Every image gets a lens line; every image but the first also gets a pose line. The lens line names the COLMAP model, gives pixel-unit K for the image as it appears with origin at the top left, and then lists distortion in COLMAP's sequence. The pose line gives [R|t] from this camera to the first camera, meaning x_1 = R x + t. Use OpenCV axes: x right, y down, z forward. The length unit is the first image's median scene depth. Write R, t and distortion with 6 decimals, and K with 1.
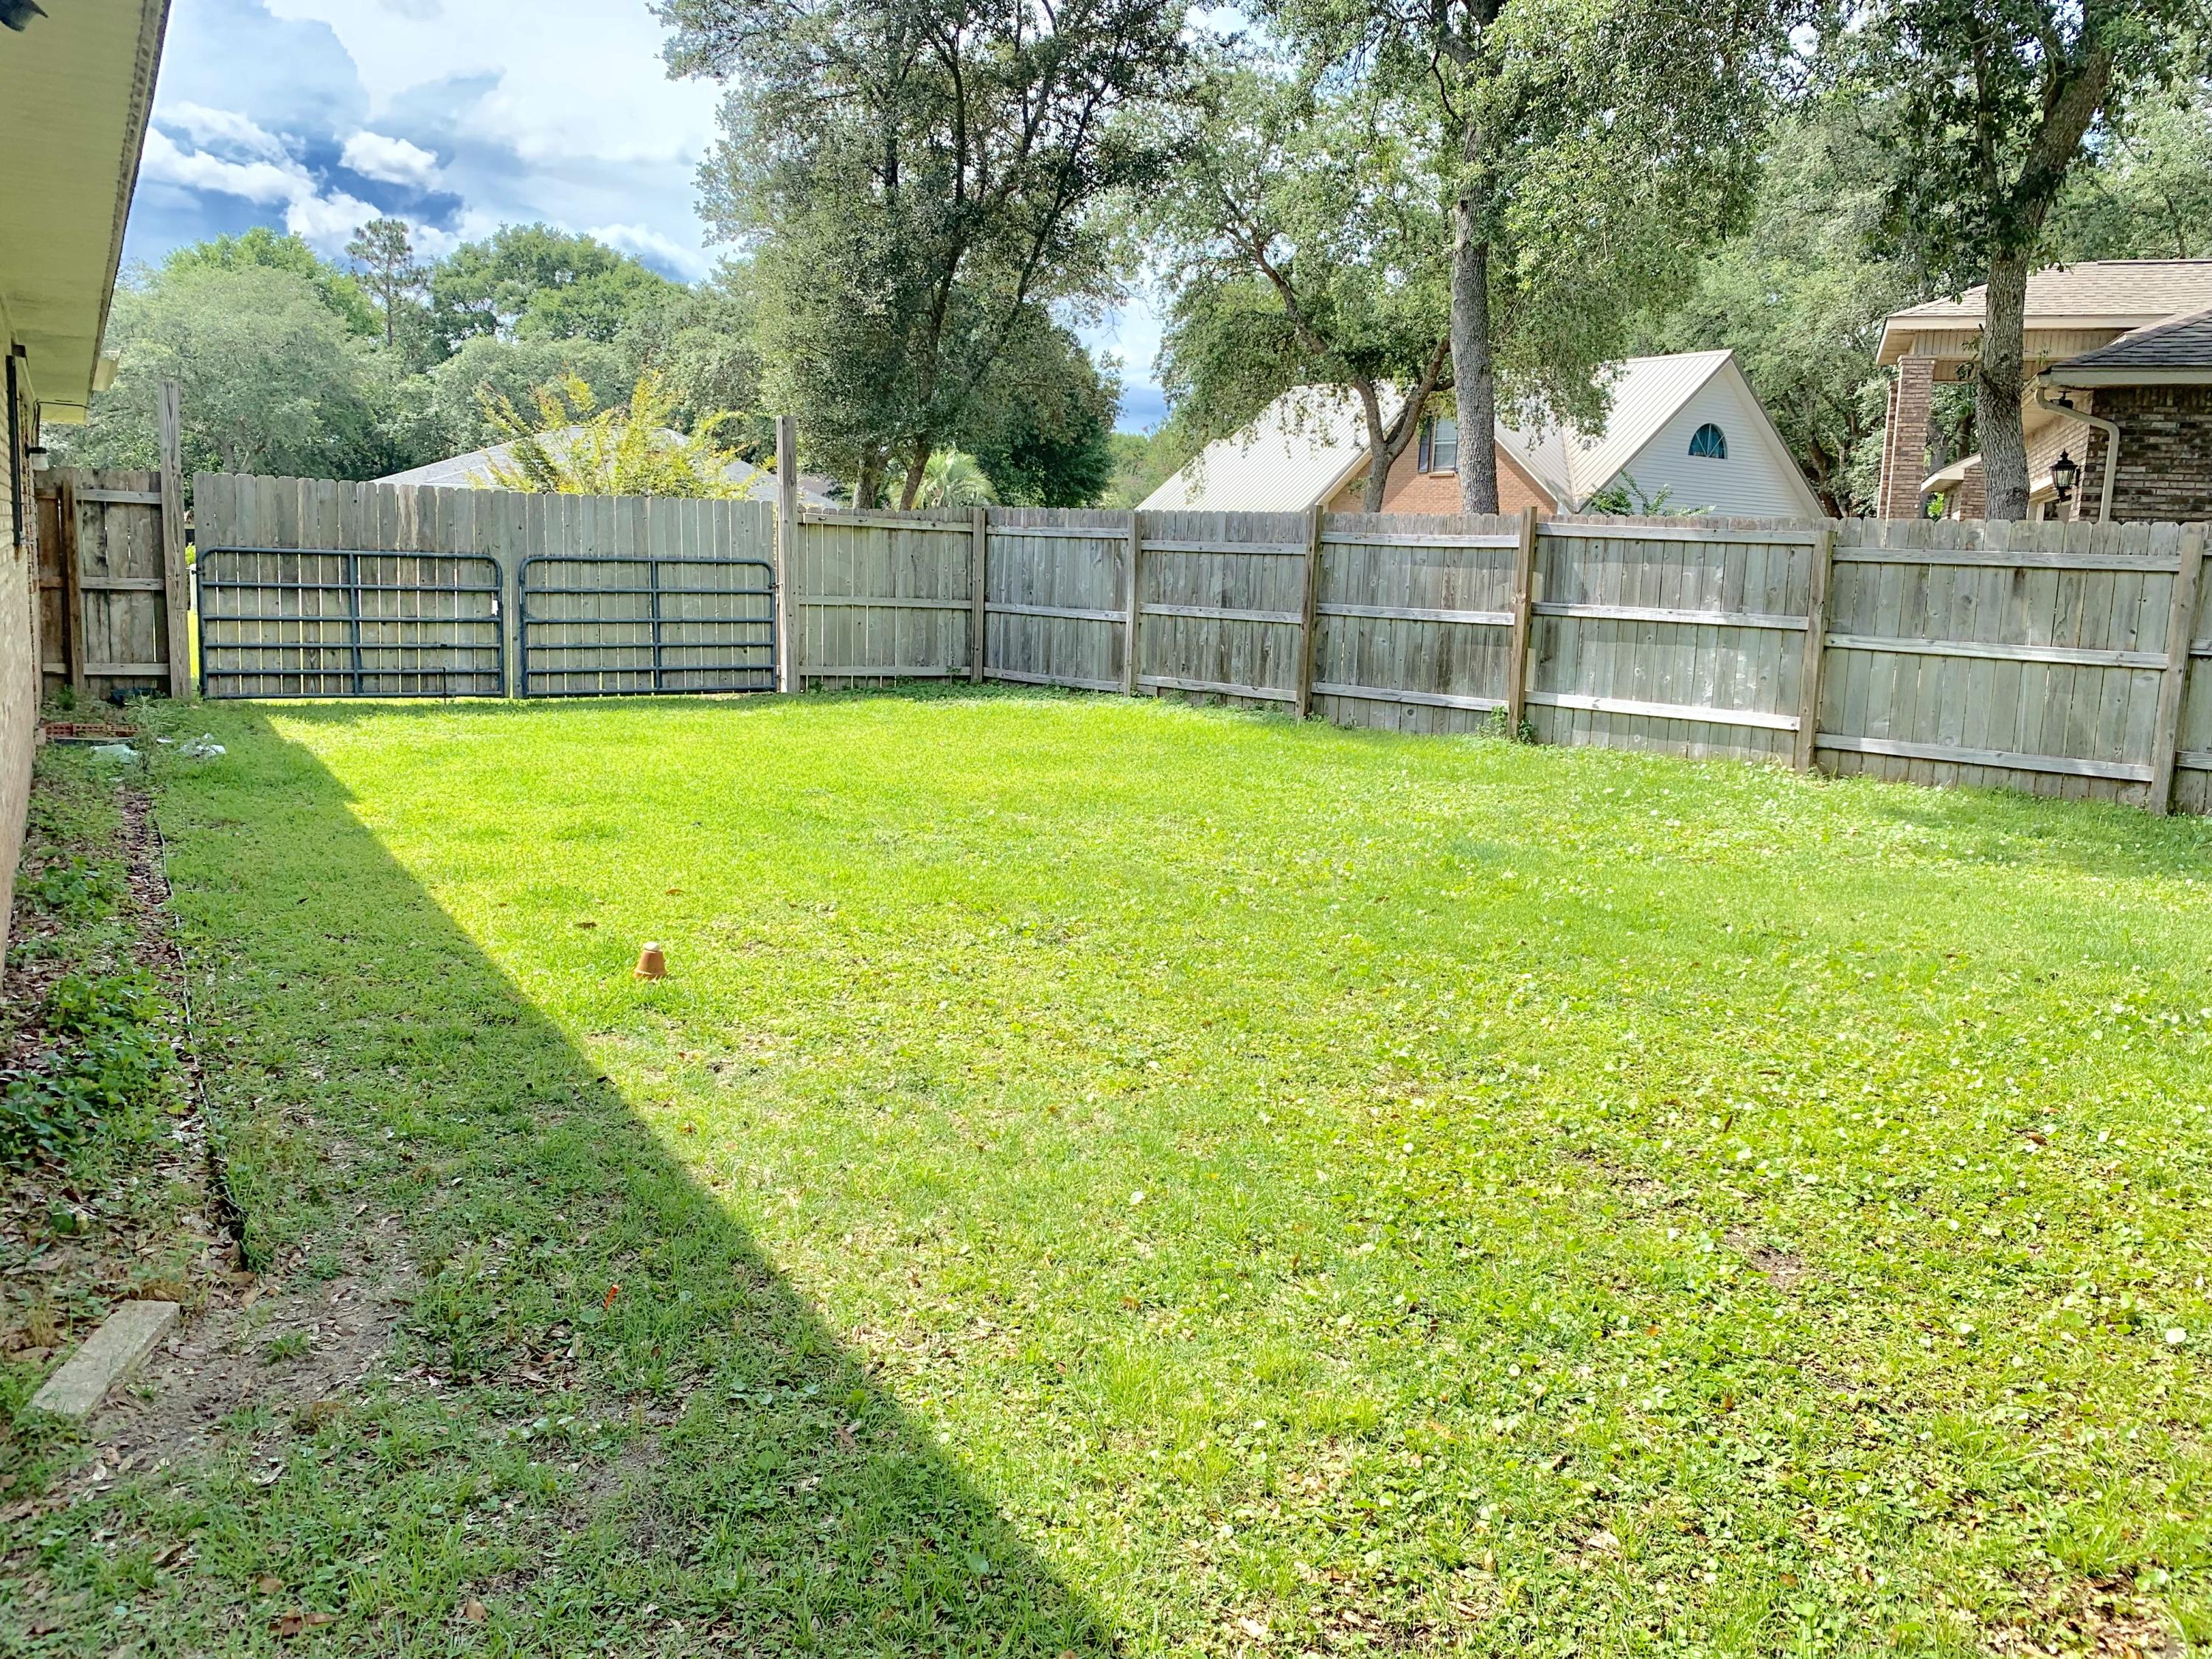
lens RADIAL K [[1687.2, 0, 1103.9], [0, 1687.2, 826.1], [0, 0, 1]] dist [-0.052837, 0.001998]
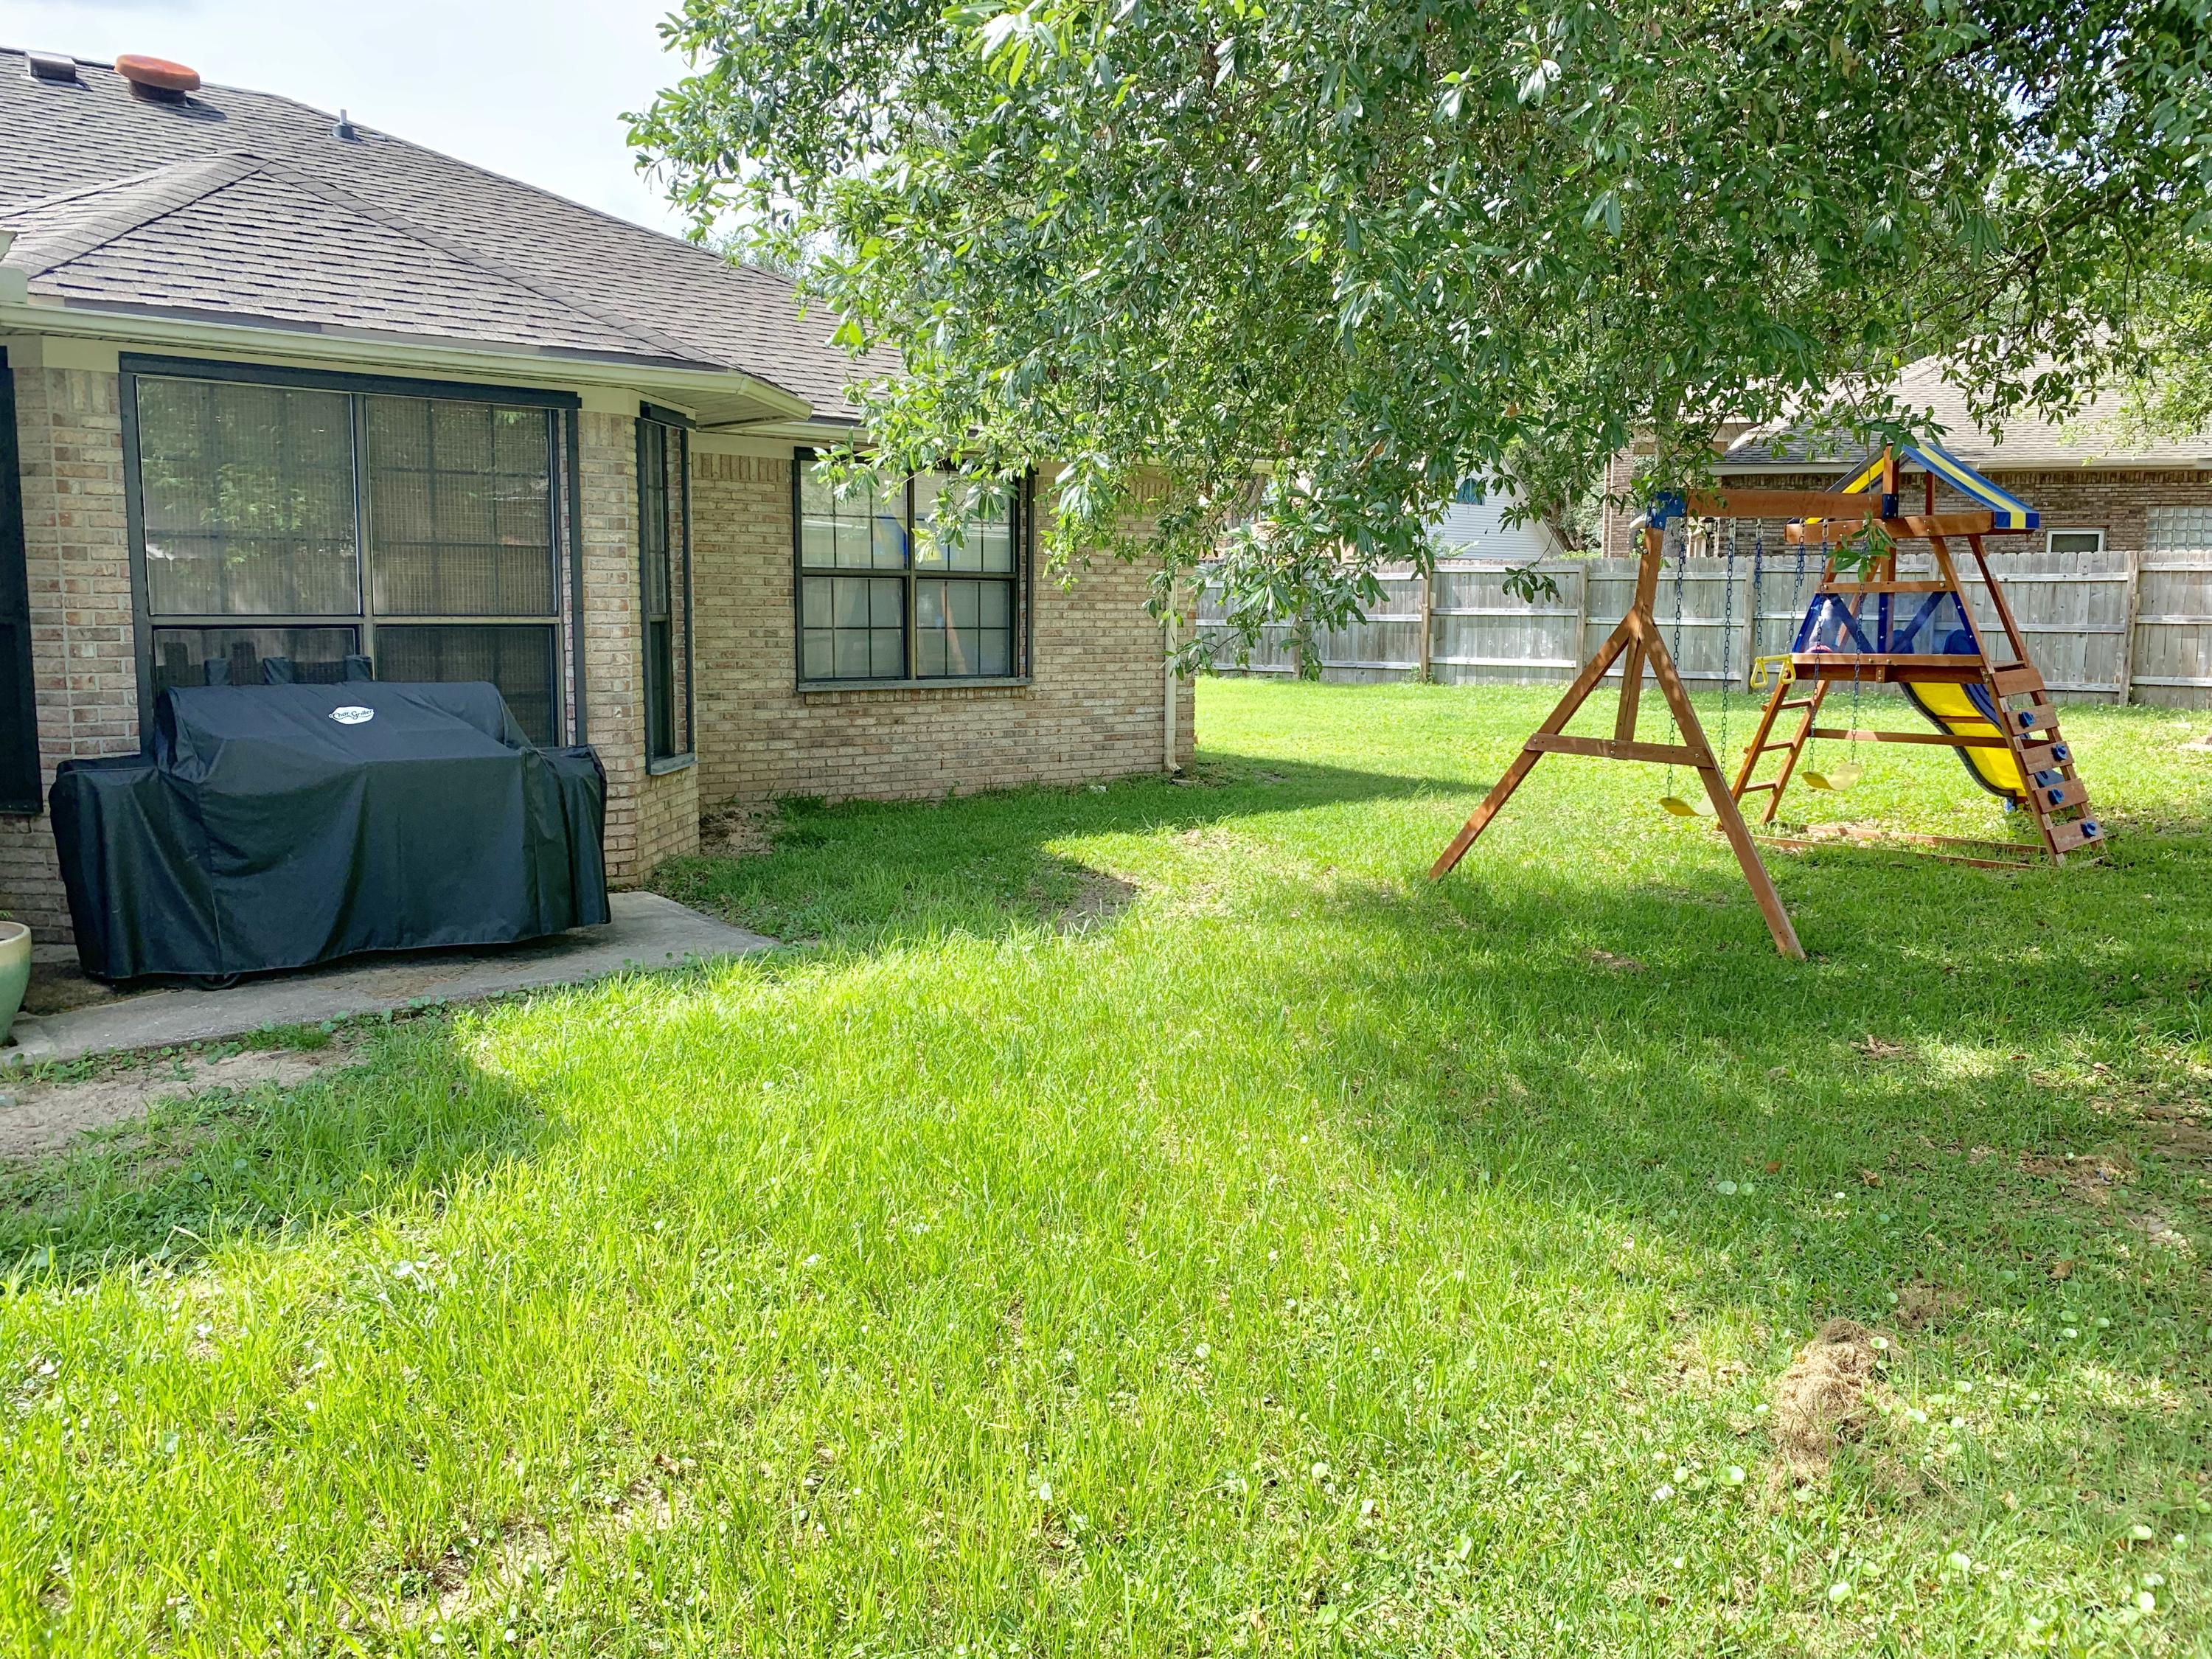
lens RADIAL K [[1687.2, 0, 1106.9], [0, 1687.2, 829.8], [0, 0, 1]] dist [-0.052837, 0.001998]
pose [[0.988494, -0.051863, 0.142088, -0.372486], [0.055023, 0.998316, -0.018396, 0.124317], [-0.140894, 0.026003, 0.989683, -0.774386]]
